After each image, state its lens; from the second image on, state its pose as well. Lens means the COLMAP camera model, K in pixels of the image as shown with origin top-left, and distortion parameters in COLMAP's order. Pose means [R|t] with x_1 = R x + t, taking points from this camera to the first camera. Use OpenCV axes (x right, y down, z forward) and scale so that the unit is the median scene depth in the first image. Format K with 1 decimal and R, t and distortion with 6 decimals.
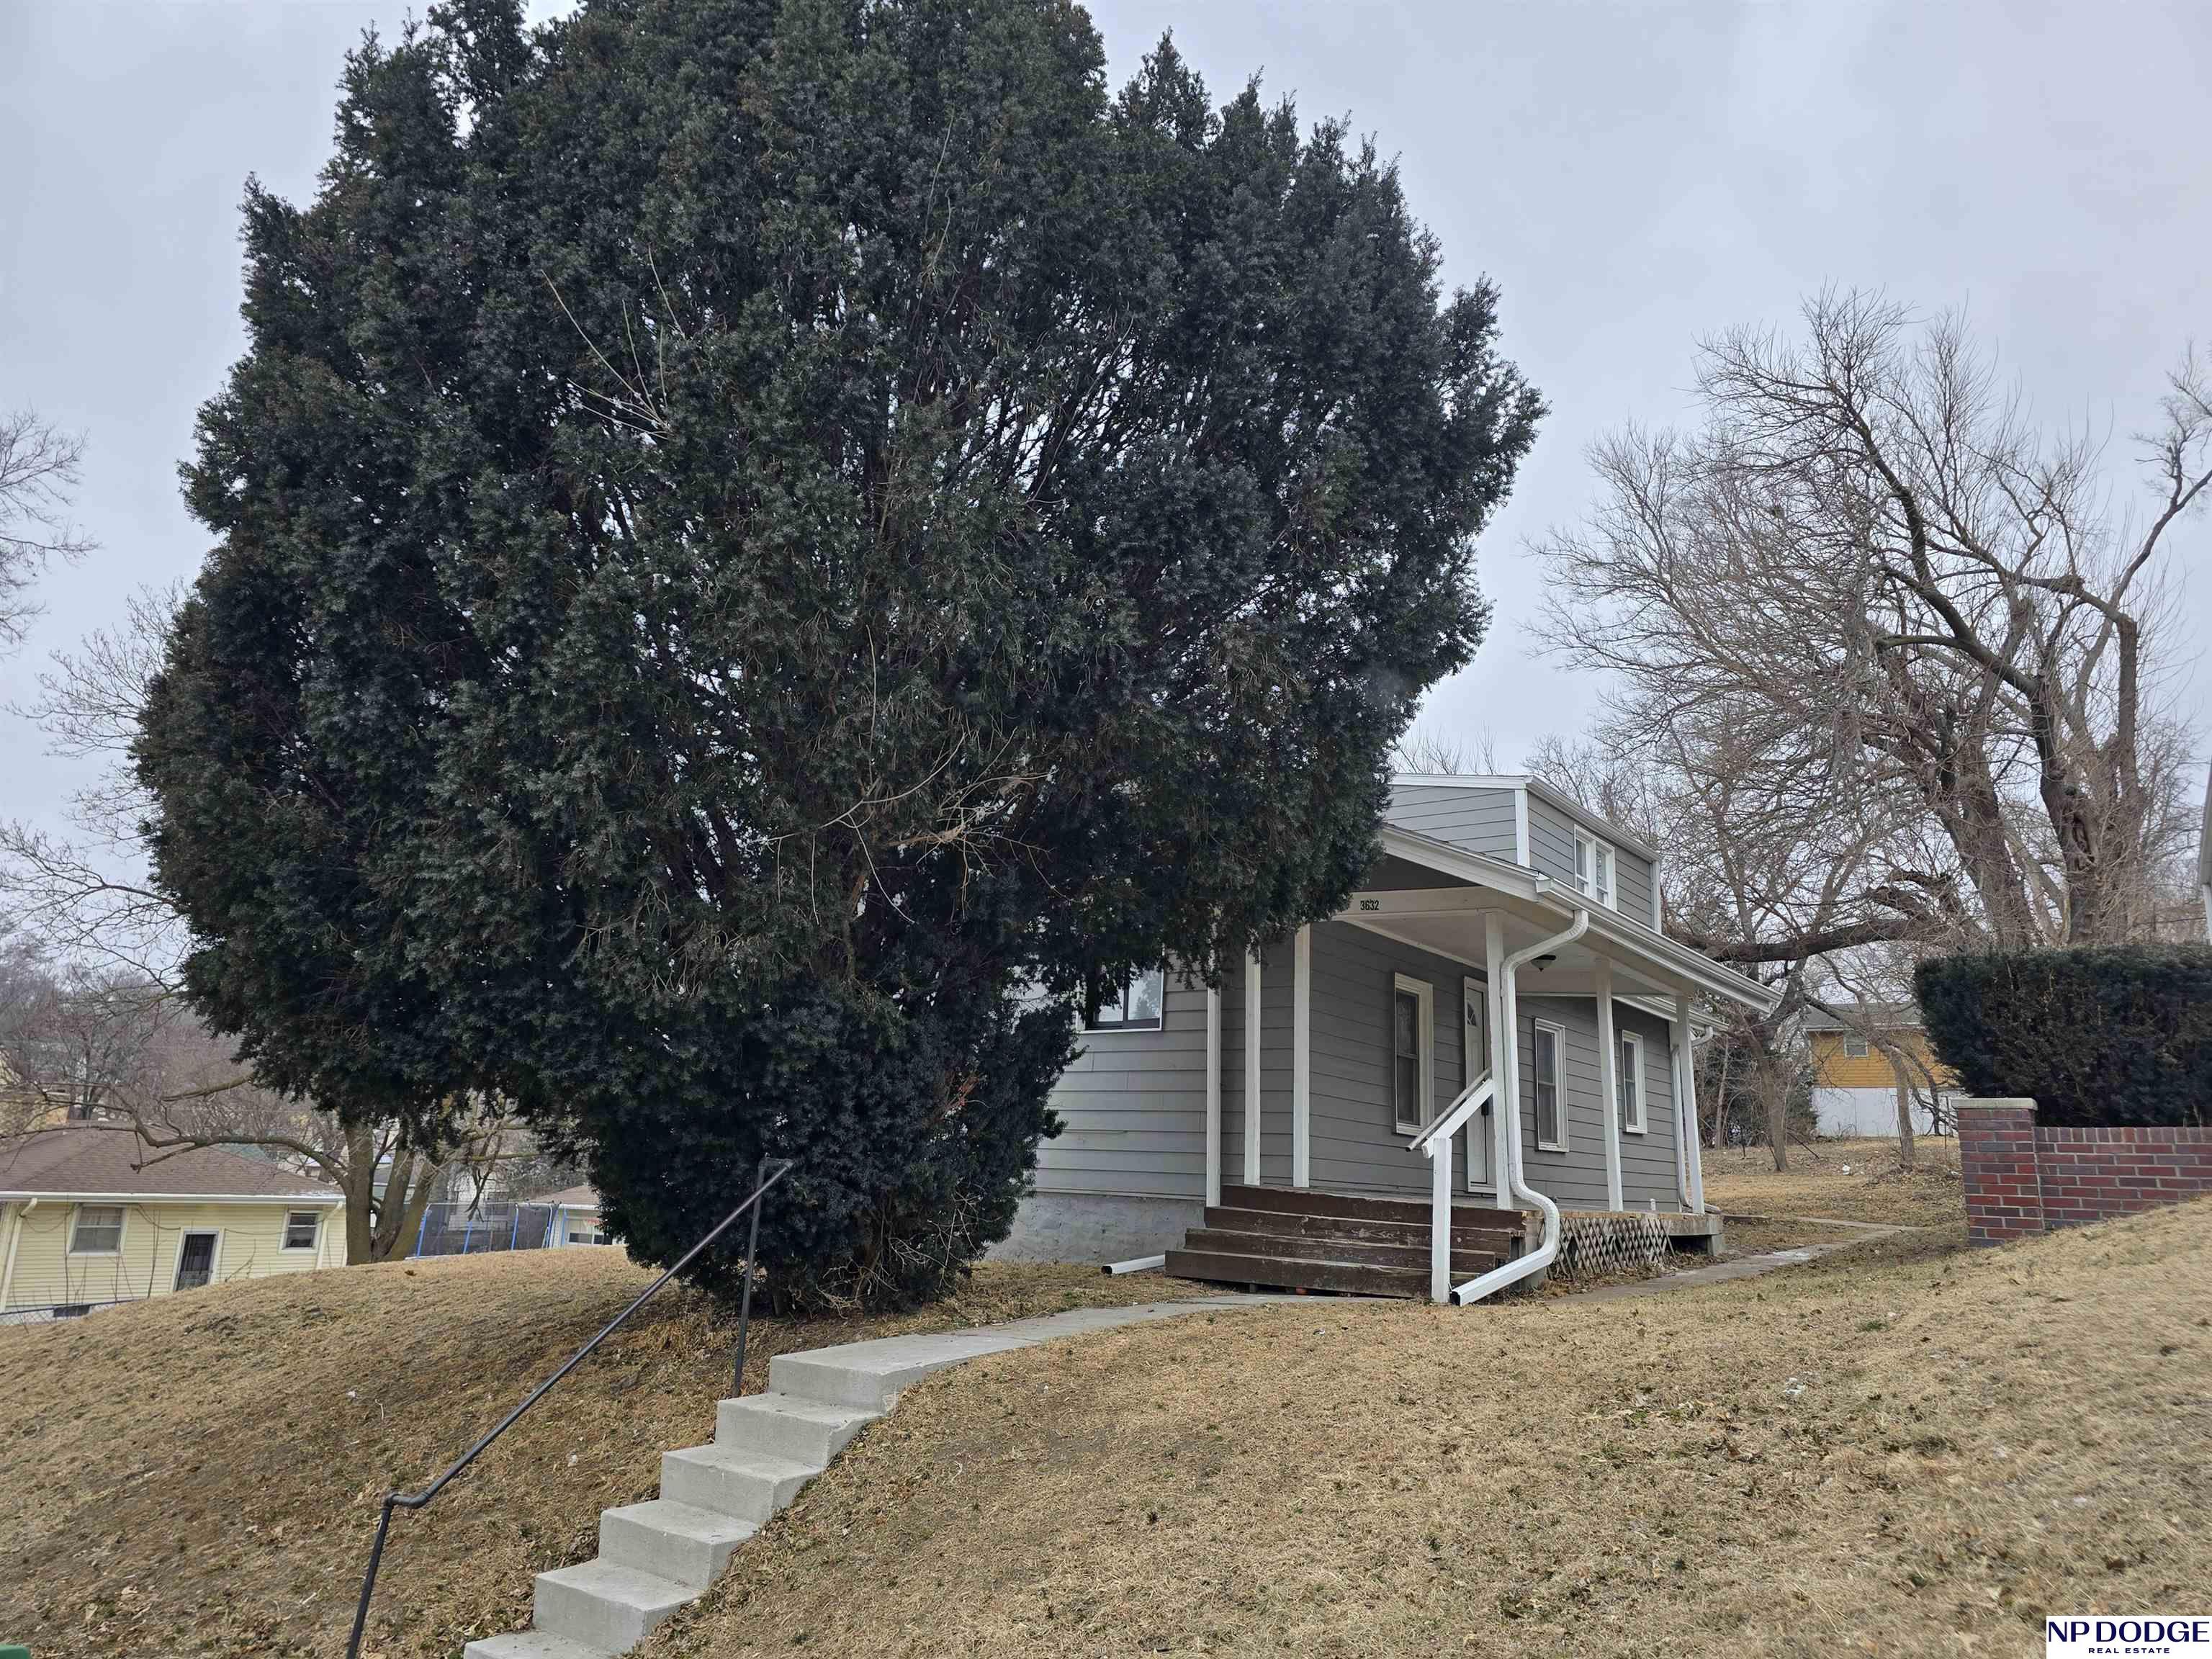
lens RADIAL K [[1465.2, 0, 1097.8], [0, 1465.2, 824.3], [0, 0, 1]] dist [0.046358, -0.033491]
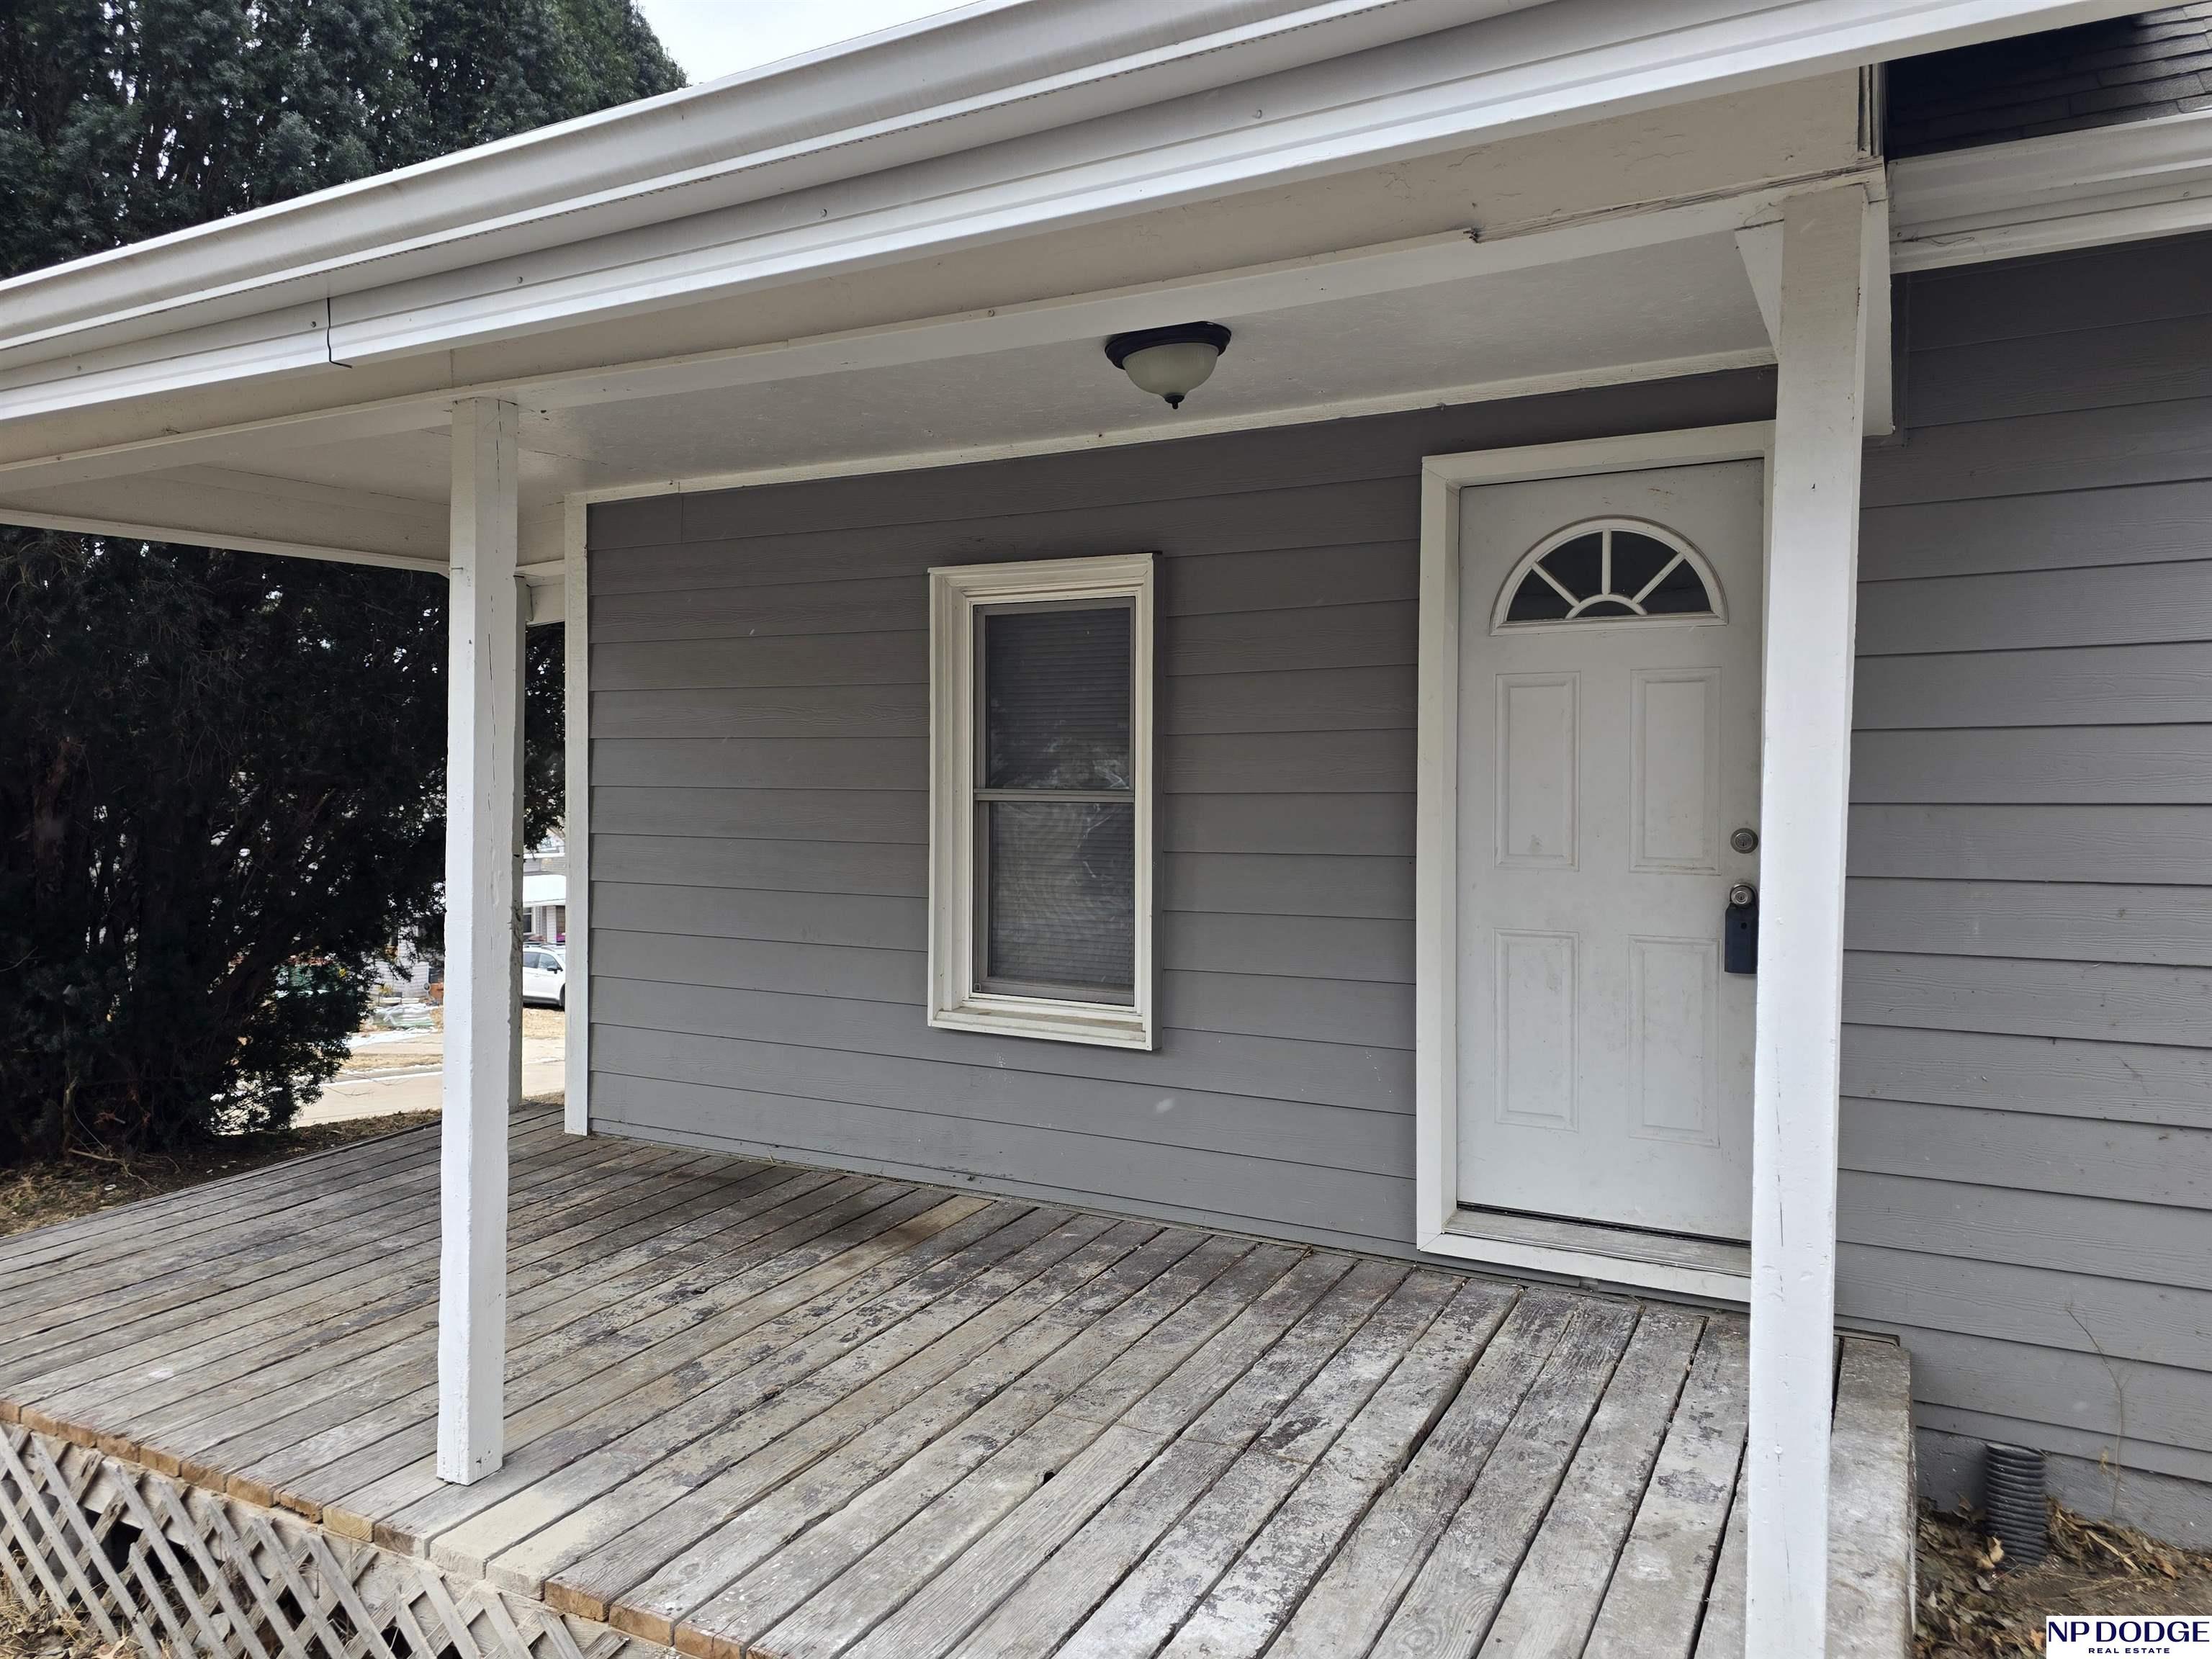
lens RADIAL K [[1465.2, 0, 1135.7], [0, 1465.2, 816.6], [0, 0, 1]] dist [0.046358, -0.033491]
pose [[0.166780, -0.019972, -0.985792, 0.272031], [0.237823, 0.971091, 0.020562, 0.080634], [0.956883, -0.237873, 0.166709, 0.488059]]
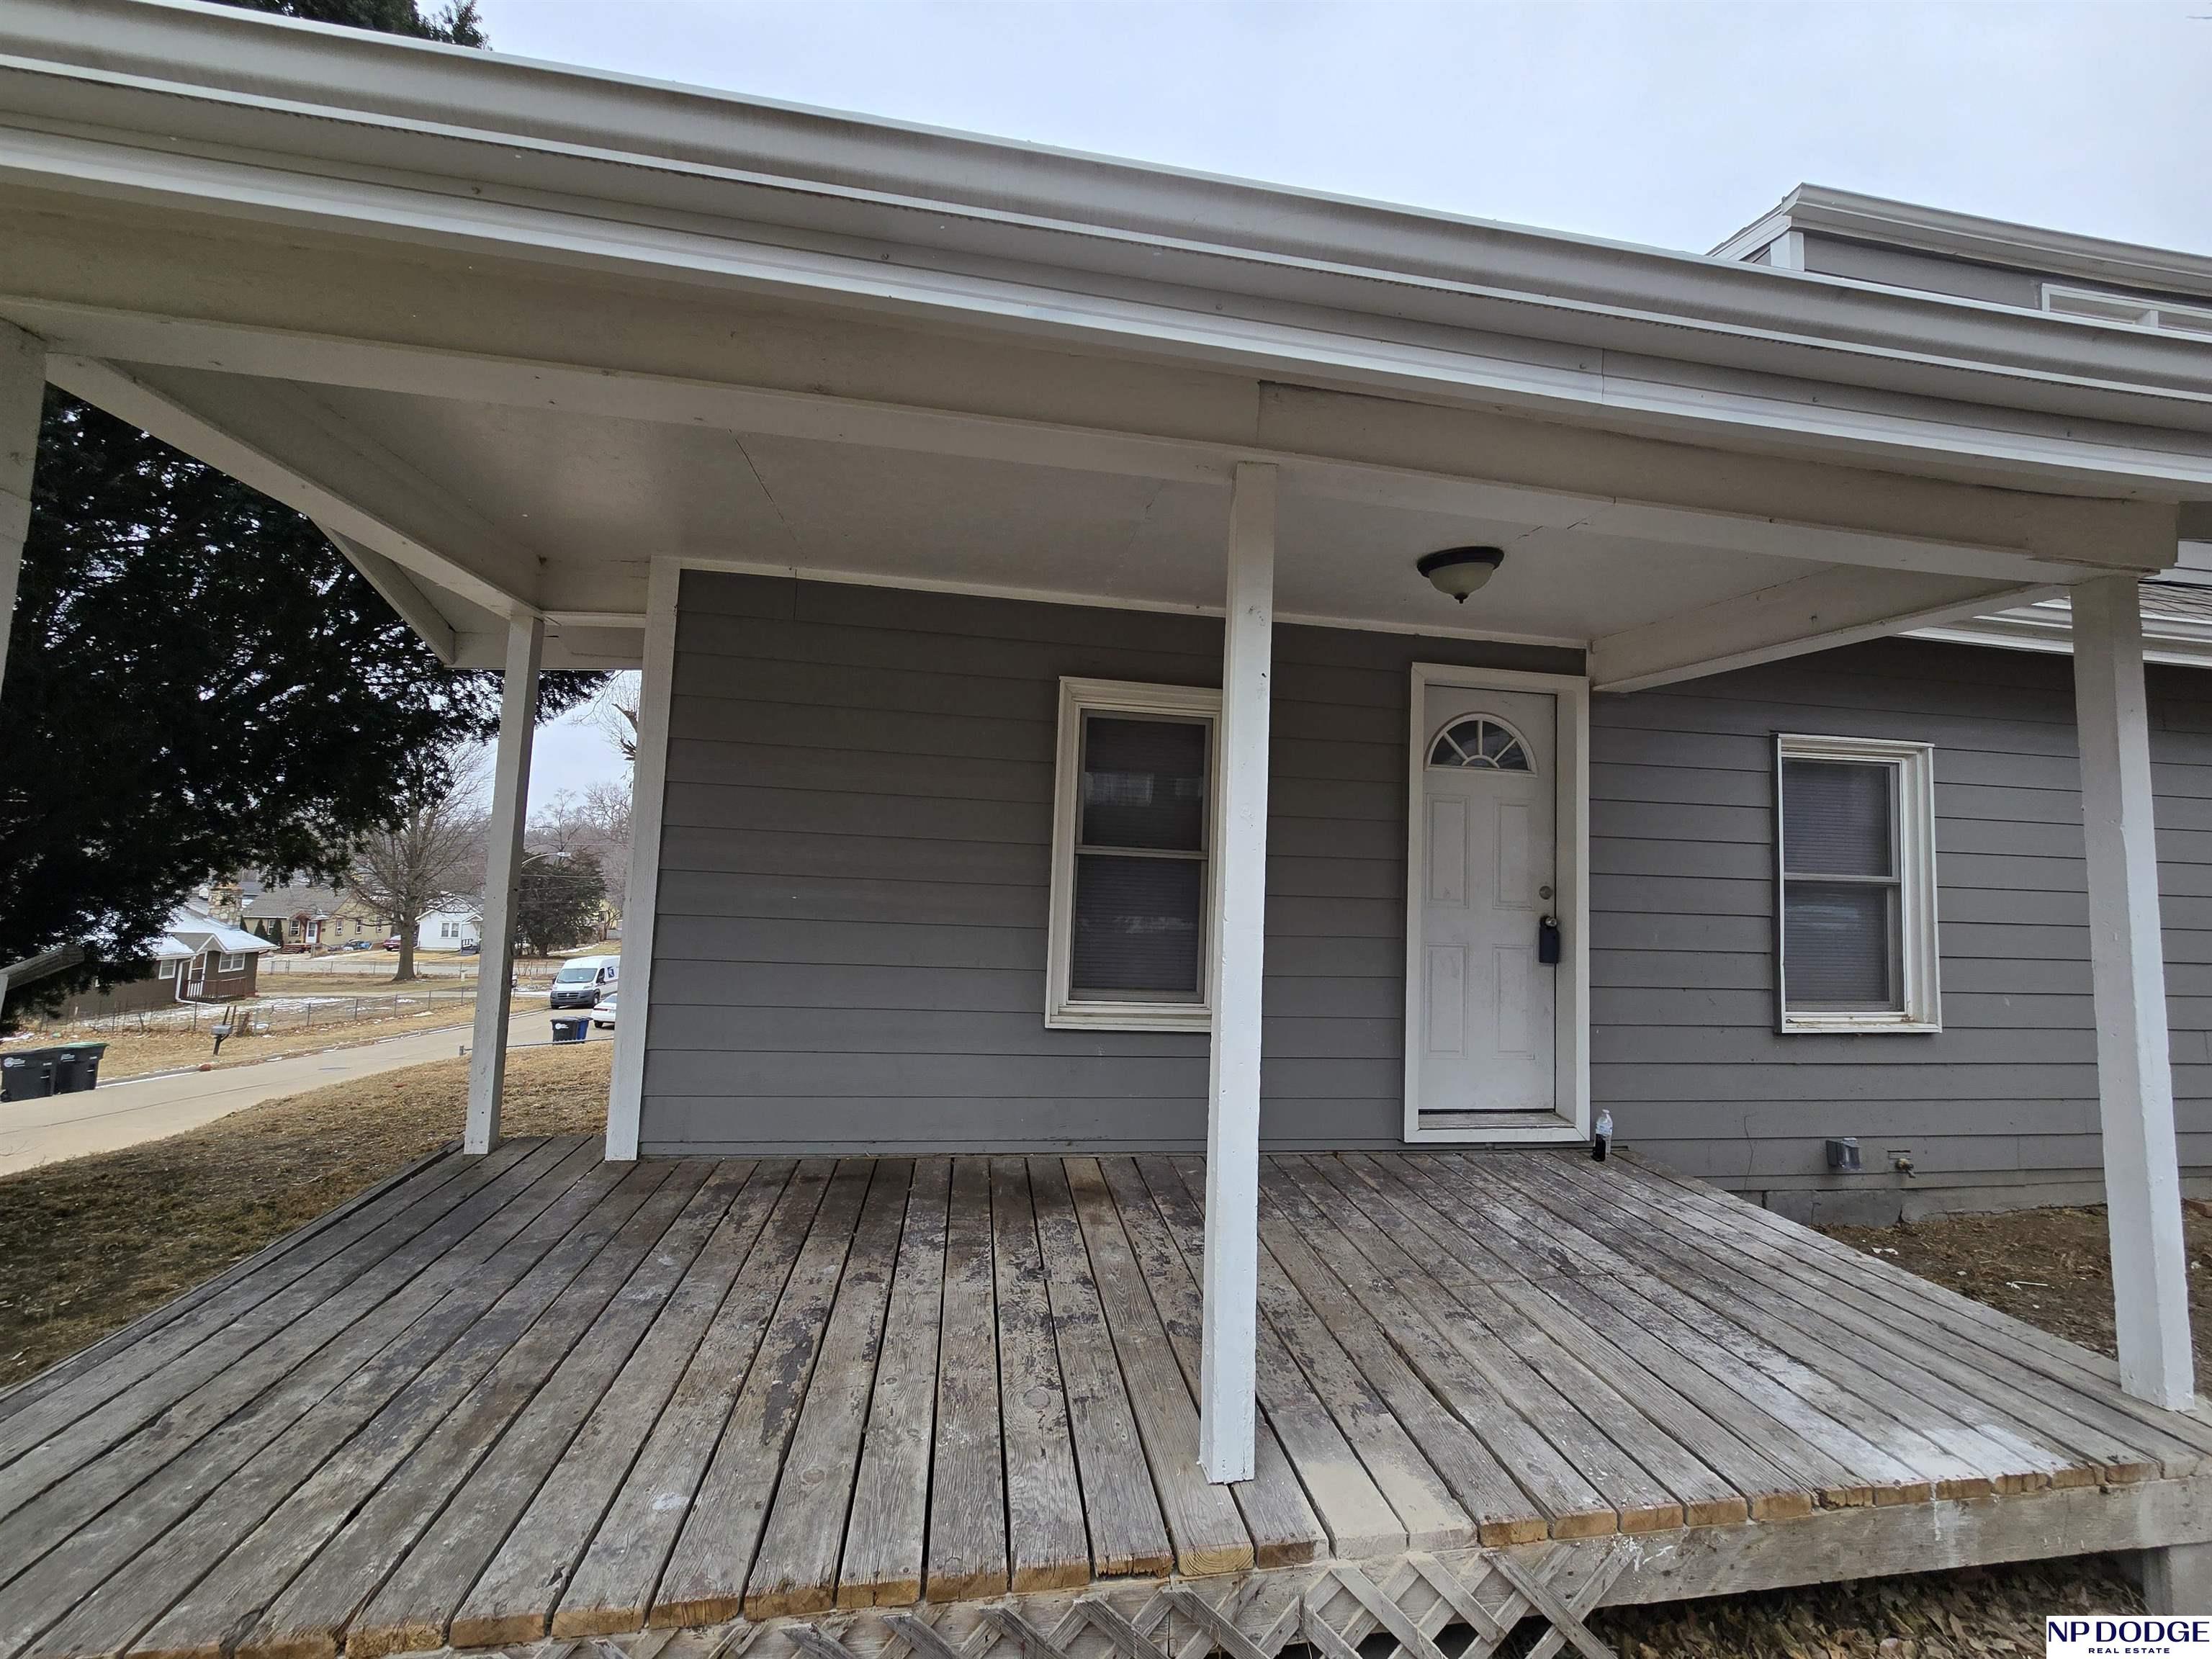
lens RADIAL K [[892.9, 0, 1107.6], [0, 892.9, 829.6], [0, 0, 1]] dist [-0.005868, 0.002472]
pose [[0.723152, -0.059507, -0.688121, 0.199836], [0.156424, 0.984505, 0.079249, 0.064016], [0.672743, -0.164948, 0.721255, 0.403091]]
